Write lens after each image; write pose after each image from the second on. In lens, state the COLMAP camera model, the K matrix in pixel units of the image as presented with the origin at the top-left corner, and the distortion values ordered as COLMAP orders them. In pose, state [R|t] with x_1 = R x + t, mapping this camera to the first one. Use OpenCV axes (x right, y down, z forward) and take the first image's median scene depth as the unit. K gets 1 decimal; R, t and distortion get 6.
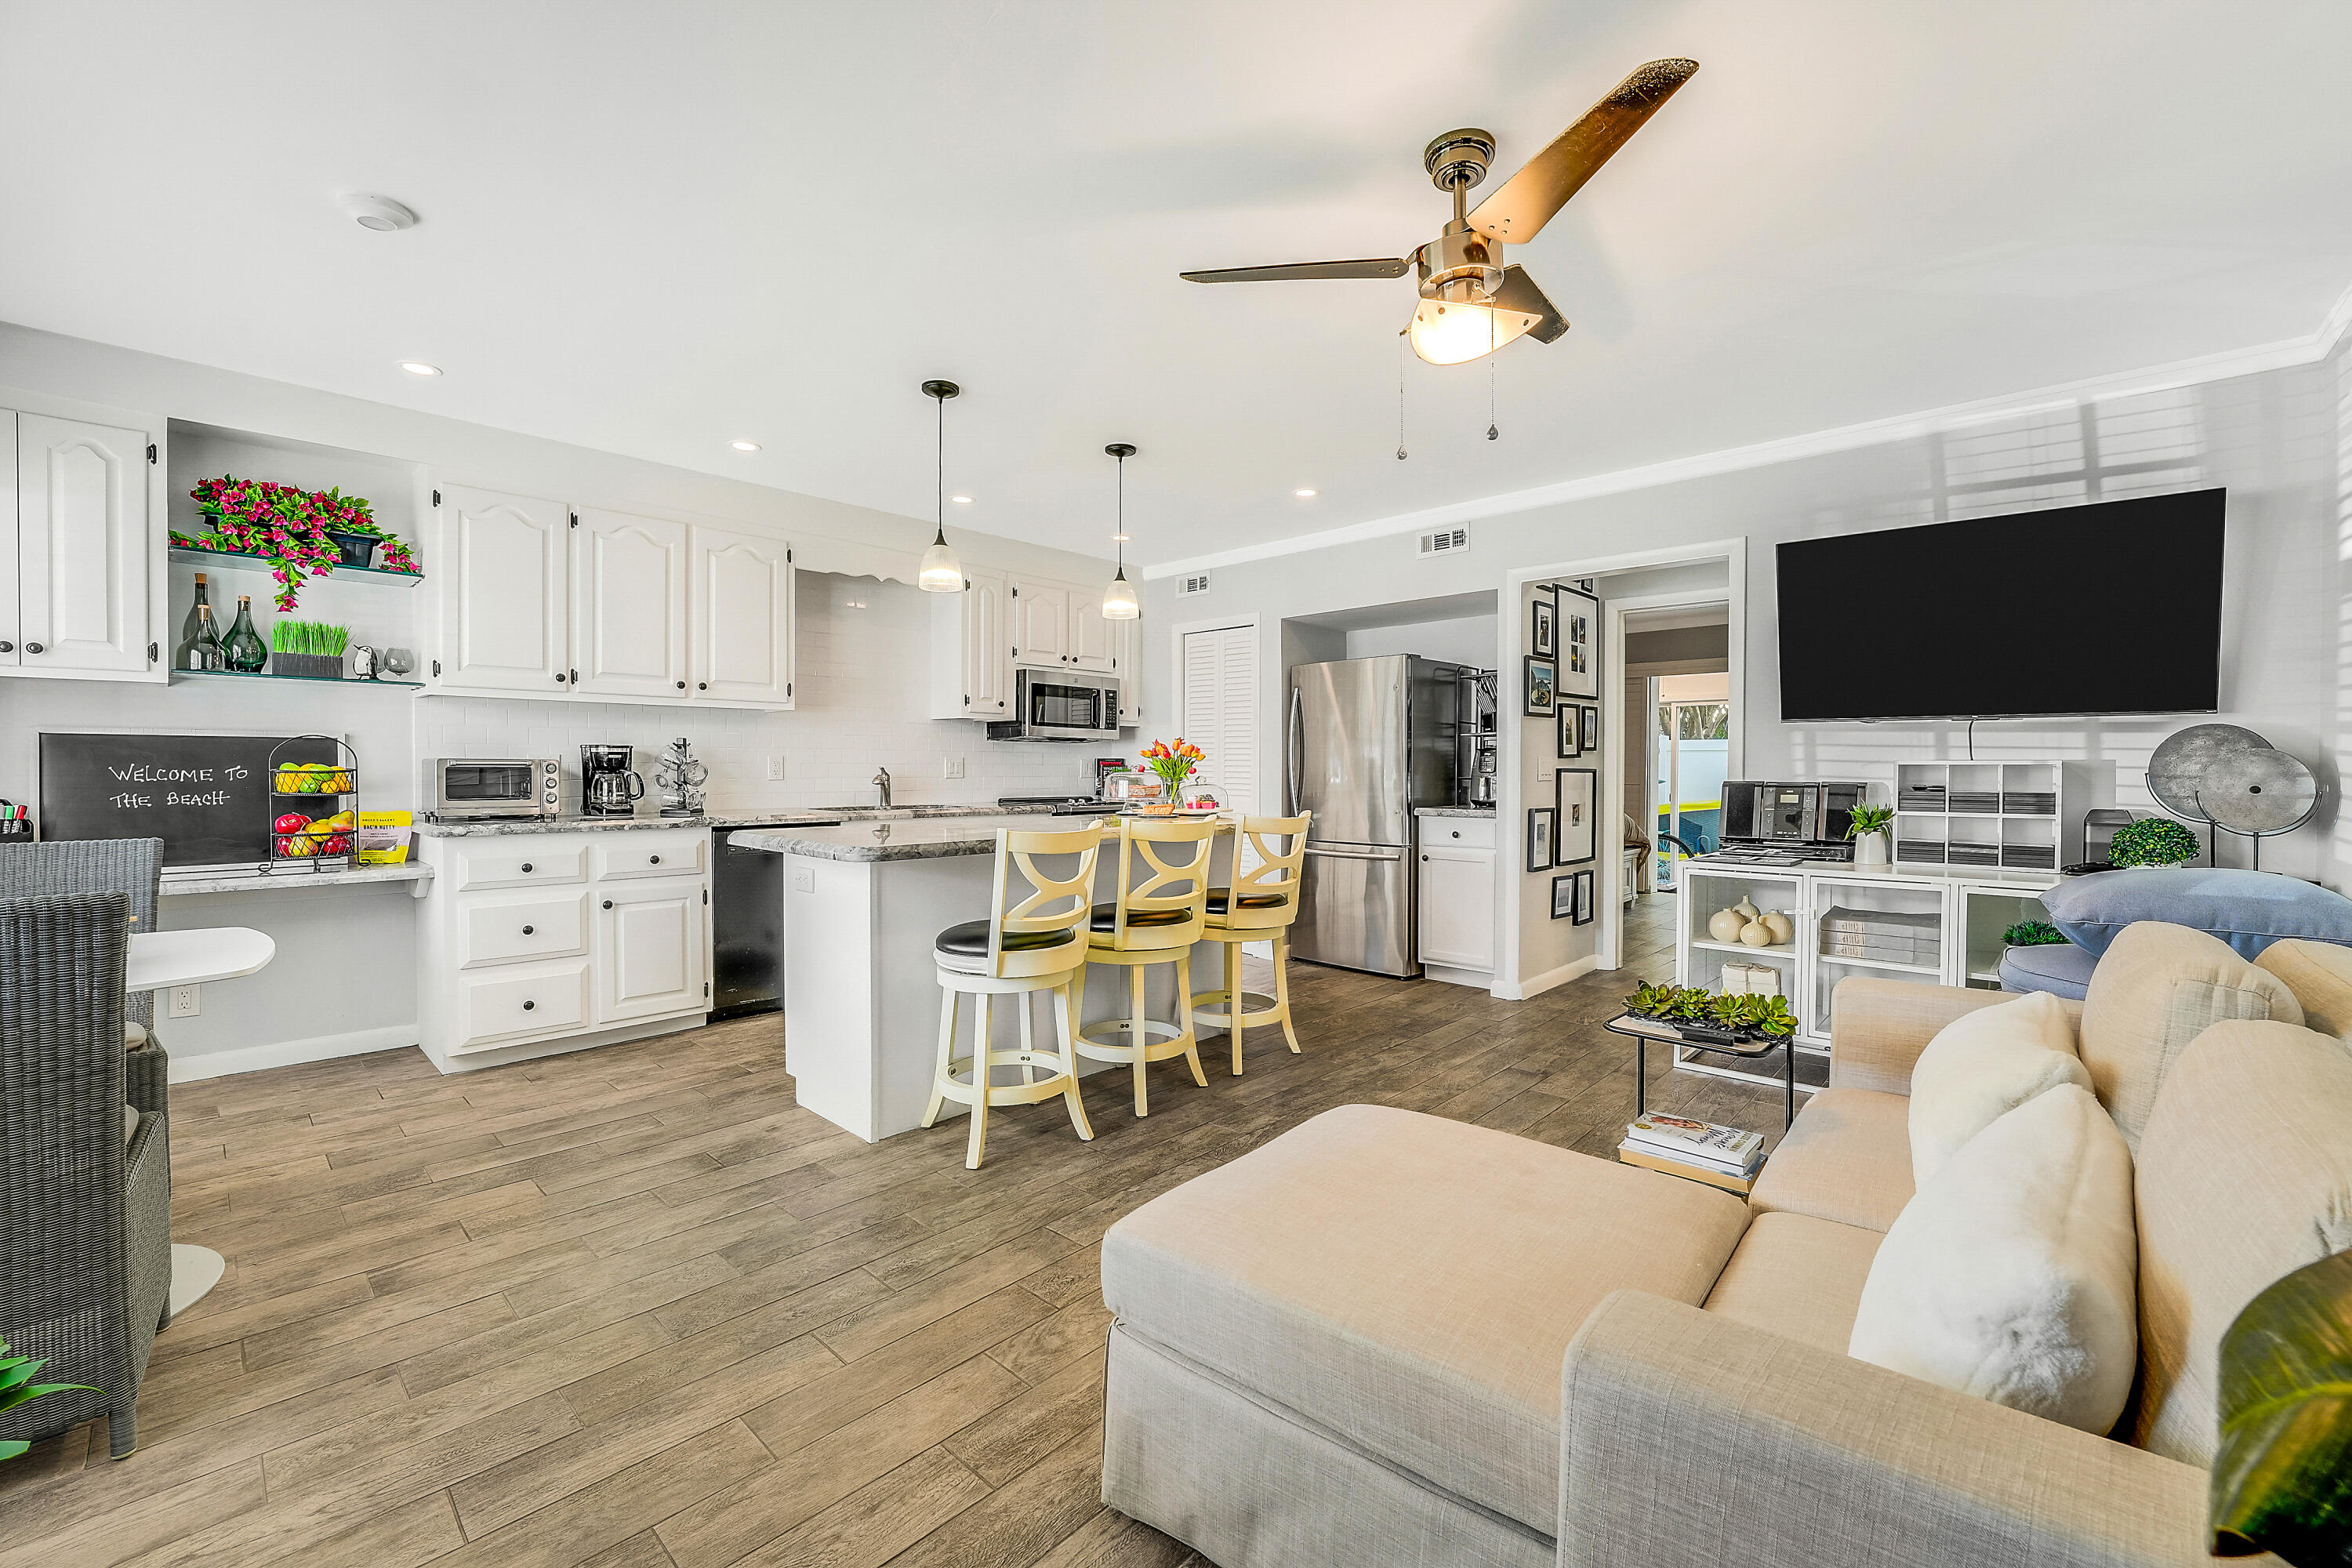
lens RADIAL K [[967.0, 0, 1230.4], [0, 967.0, 764.5], [0, 0, 1]] dist [-0.027100, 0.000055]
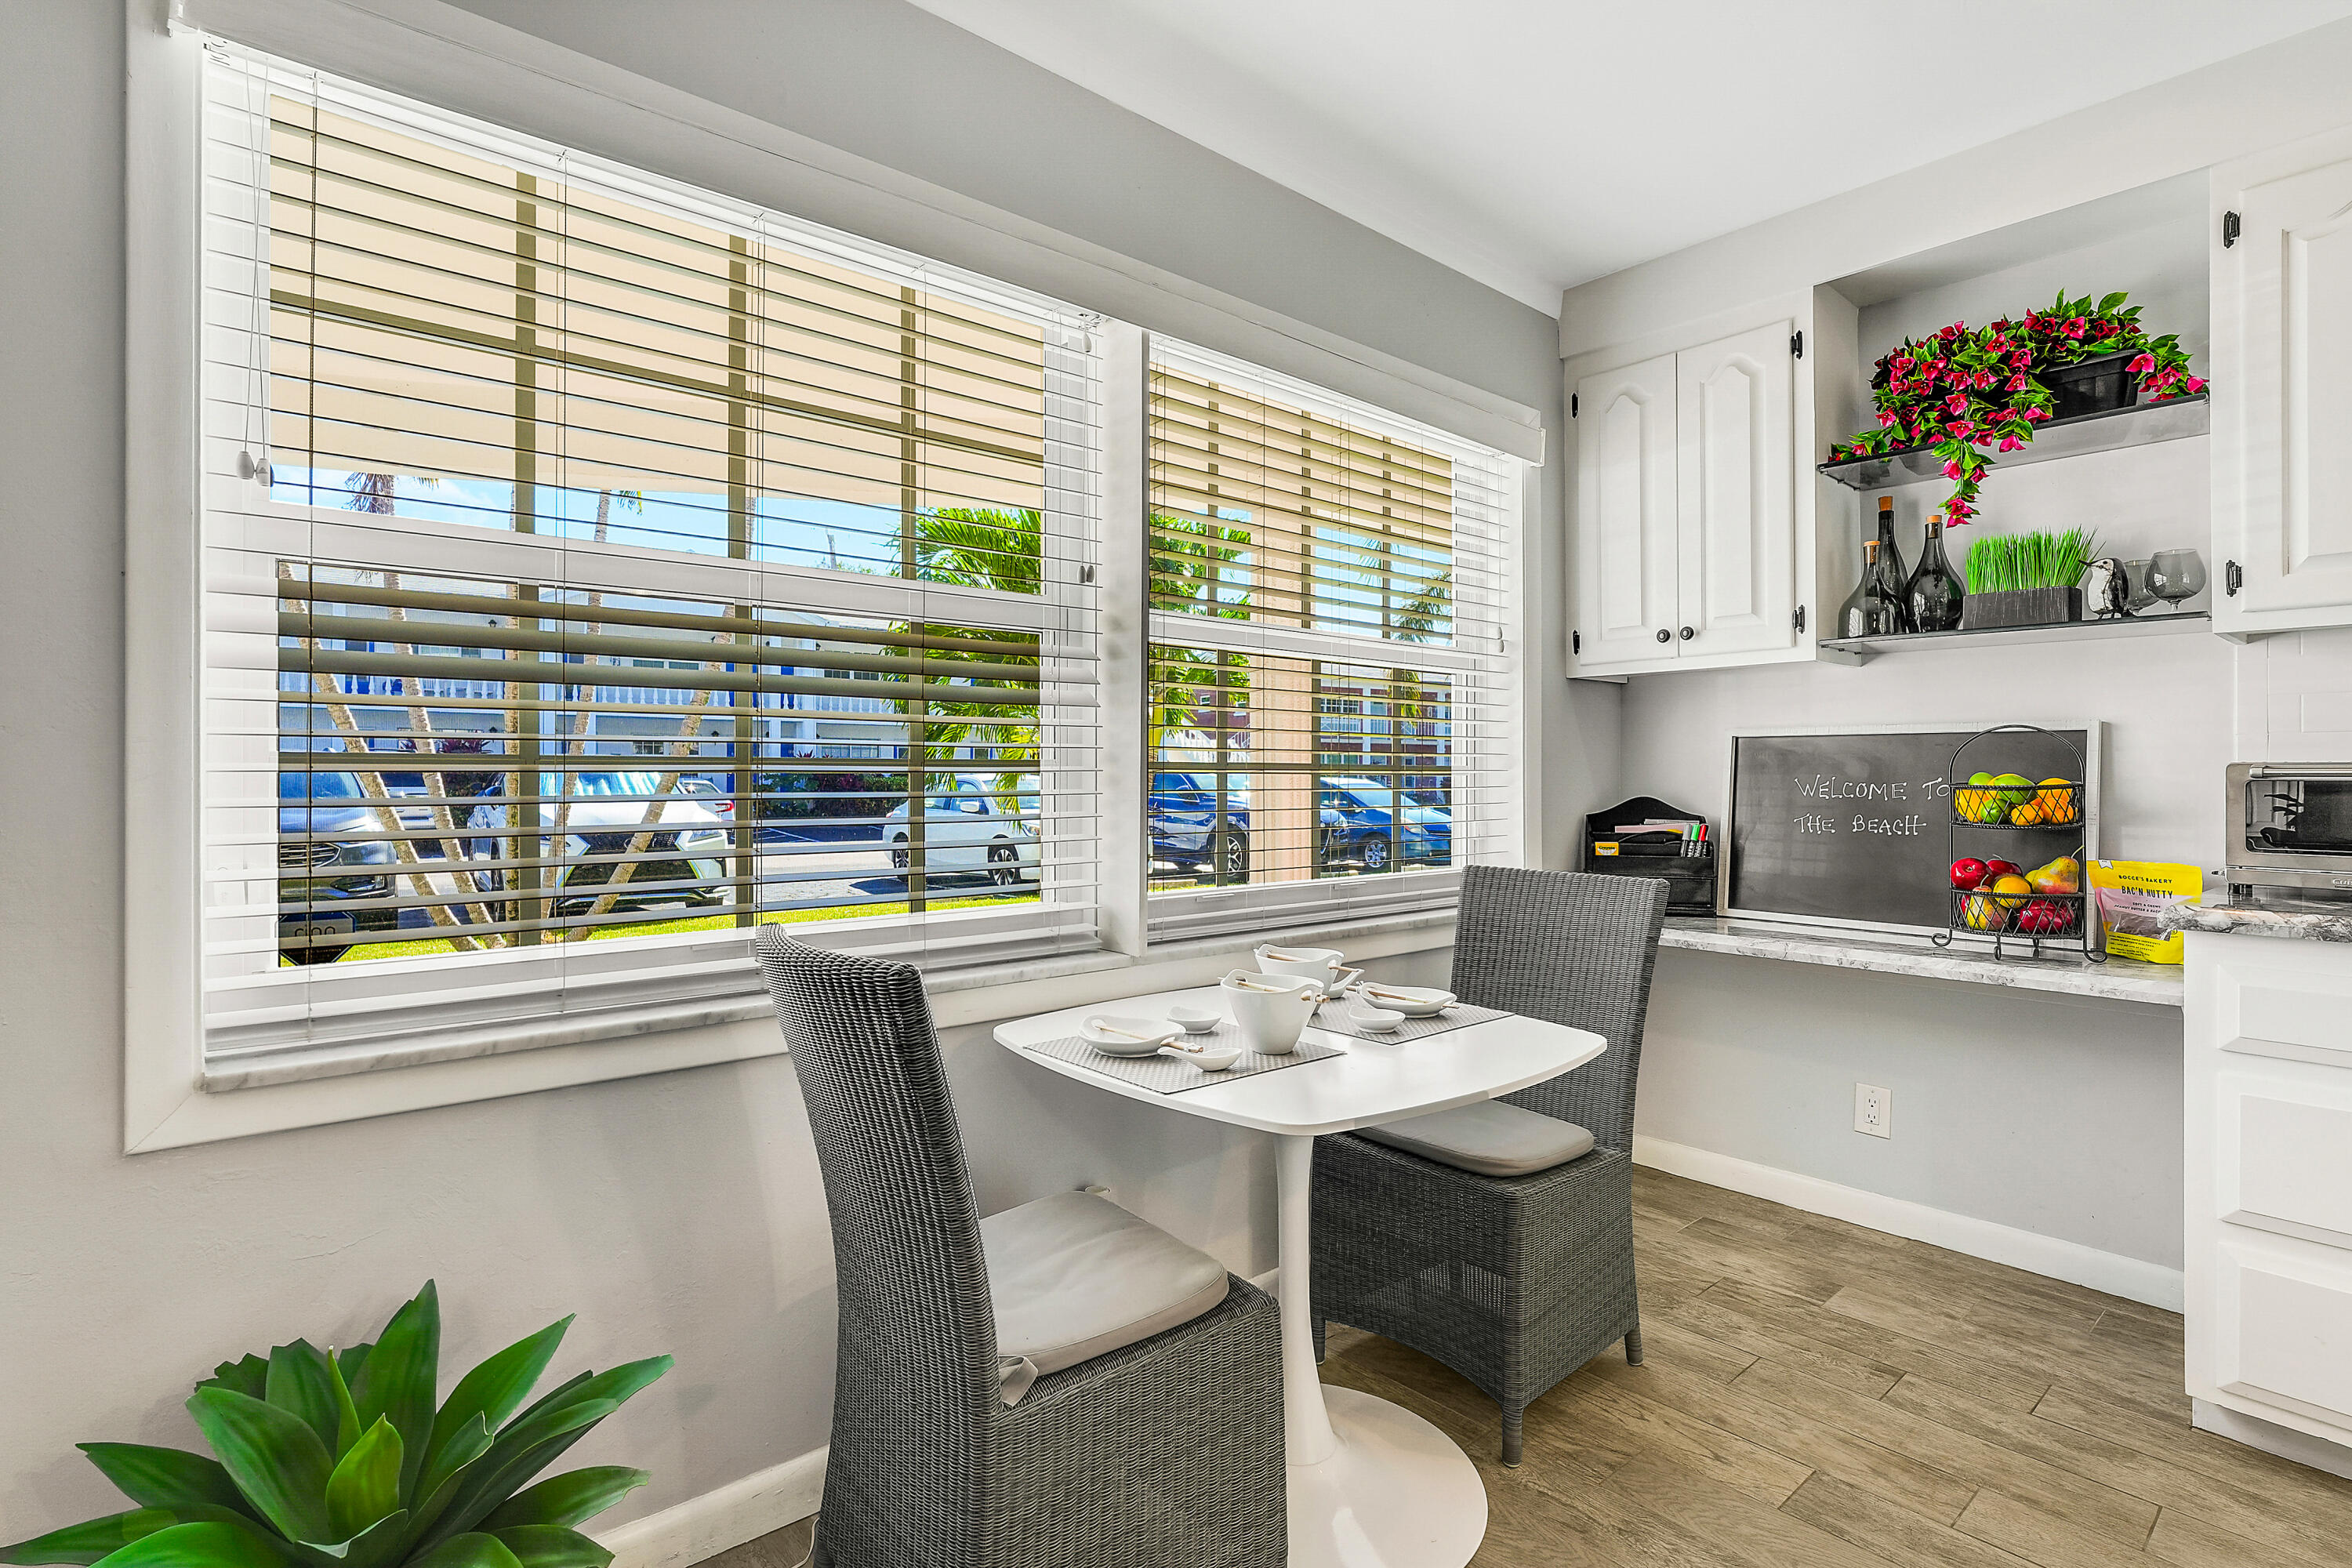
lens RADIAL K [[1138.9, 0, 1174.7], [0, 1138.9, 777.4], [0, 0, 1]] dist [0.003837, 0.000538]
pose [[-0.142148, 0.000224, -0.989845, -0.186539], [-0.002093, 0.999998, 0.000527, 0.002293], [0.989843, 0.002146, -0.142147, 0.566895]]
